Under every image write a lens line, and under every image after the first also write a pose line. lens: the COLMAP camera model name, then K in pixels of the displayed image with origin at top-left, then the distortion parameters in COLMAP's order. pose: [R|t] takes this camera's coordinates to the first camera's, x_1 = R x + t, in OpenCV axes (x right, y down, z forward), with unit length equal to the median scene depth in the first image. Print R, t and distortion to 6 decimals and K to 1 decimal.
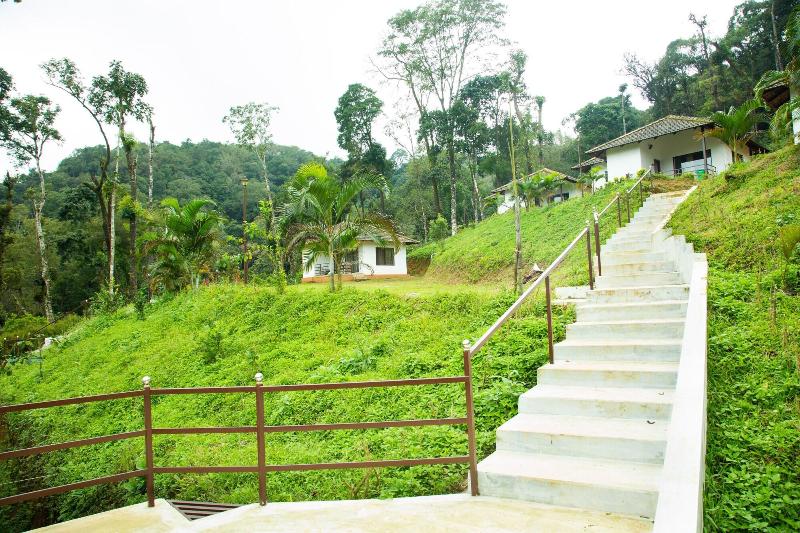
lens RADIAL K [[520.2, 0, 411.1], [0, 520.2, 270.8], [0, 0, 1]] dist [-0.134052, 0.057511]
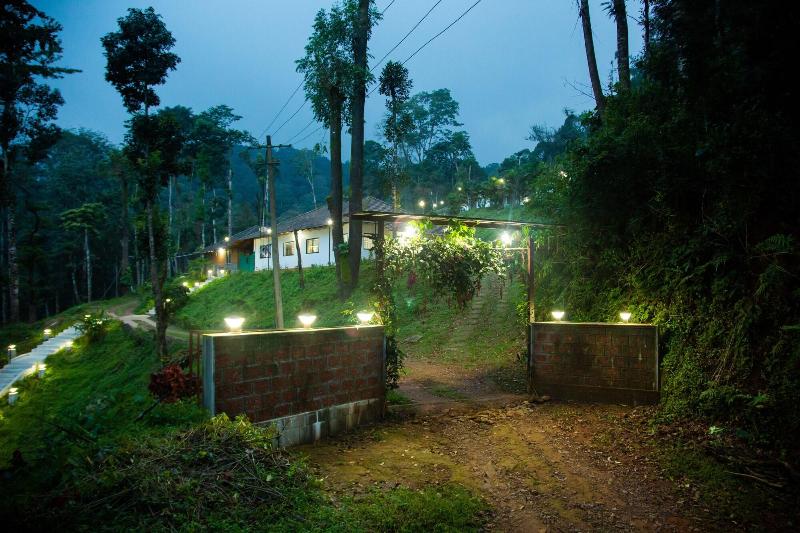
lens RADIAL K [[520.2, 0, 411.1], [0, 520.2, 270.8], [0, 0, 1]] dist [-0.134052, 0.057511]
pose [[0.999258, 0.038294, -0.004173, 0.054403], [-0.038283, 0.999263, 0.002669, 0.051603], [0.004272, -0.002508, 0.999988, -0.727287]]
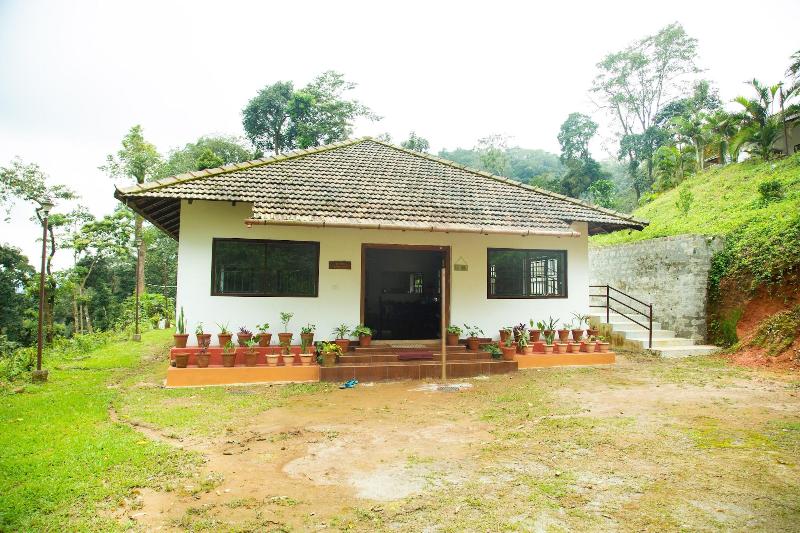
lens RADIAL K [[520.2, 0, 411.1], [0, 520.2, 270.8], [0, 0, 1]] dist [-0.134052, 0.057511]
pose [[0.890548, 0.023258, -0.454295, 0.118859], [-0.022023, 0.999725, 0.008009, 0.024192], [0.454356, 0.002873, 0.890815, -0.318910]]
